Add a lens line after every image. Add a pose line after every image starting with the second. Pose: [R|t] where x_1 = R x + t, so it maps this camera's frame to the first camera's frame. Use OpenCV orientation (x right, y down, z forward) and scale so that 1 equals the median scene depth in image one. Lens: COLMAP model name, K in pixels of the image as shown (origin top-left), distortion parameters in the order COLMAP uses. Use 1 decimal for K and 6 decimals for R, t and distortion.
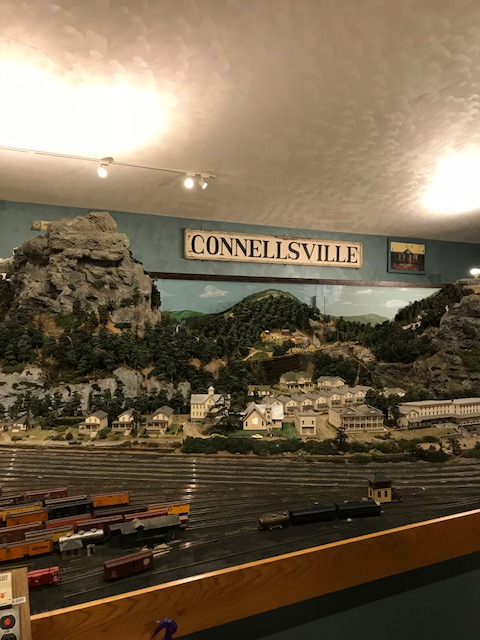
lens RADIAL K [[520.5, 0, 245.5], [0, 520.5, 318.2], [0, 0, 1]] dist [0.006142, 0.004999]
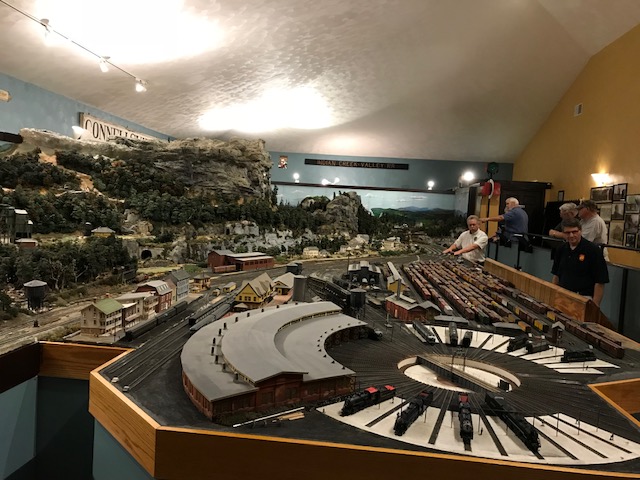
lens RADIAL K [[520.5, 0, 317.6], [0, 520.5, 234.5], [0, 0, 1]] dist [0.006142, 0.004999]
pose [[0.513999, -0.020453, 0.857547, -1.312103], [-0.044894, 0.997704, 0.050705, 0.012412], [-0.856615, -0.064561, 0.511901, -0.026596]]
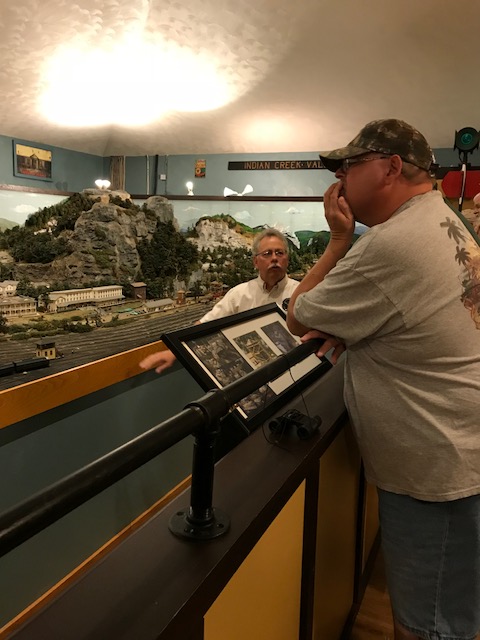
lens RADIAL K [[520.5, 0, 238.1], [0, 520.5, 316.7], [0, 0, 1]] dist [0.006142, 0.004999]
pose [[0.777024, -0.077821, 0.624642, -0.061372], [-0.026501, 0.987404, 0.155982, 0.015677], [-0.628912, -0.137756, 0.765175, -0.091659]]
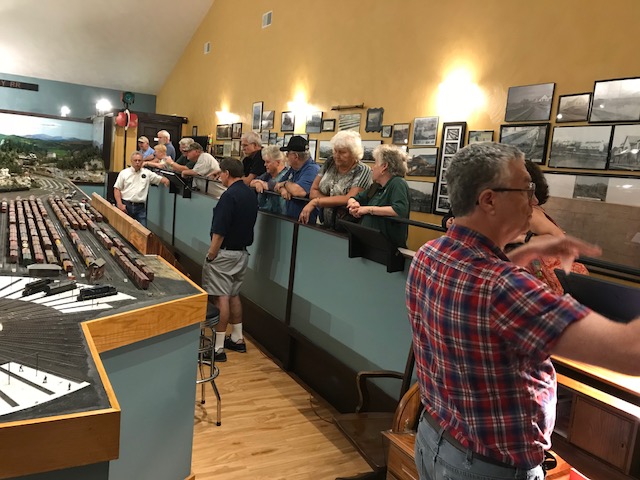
lens RADIAL K [[520.5, 0, 312.1], [0, 520.5, 233.1], [0, 0, 1]] dist [0.006142, 0.004999]
pose [[-0.067392, -0.141973, 0.987574, -1.261629], [-0.080679, 0.987358, 0.136436, 0.004040], [-0.994459, -0.070482, -0.077995, -0.135248]]
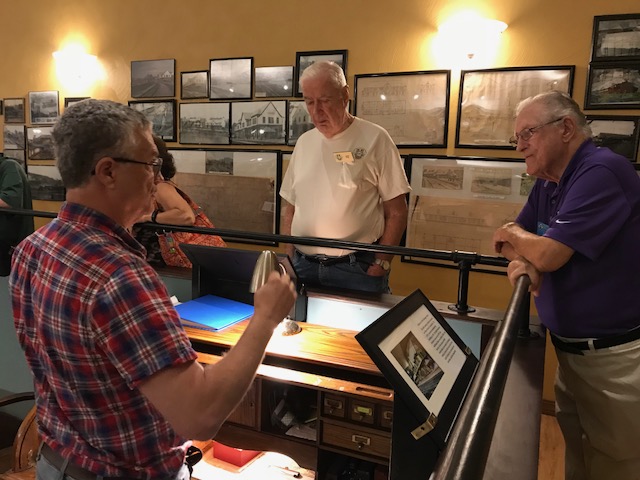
lens RADIAL K [[520.5, 0, 306.5], [0, 520.5, 236.8], [0, 0, 1]] dist [0.006142, 0.004999]
pose [[-0.650530, -0.127844, 0.748644, -1.232025], [-0.038536, 0.990017, 0.135577, 0.008666], [-0.758503, 0.059347, -0.648962, -0.166348]]
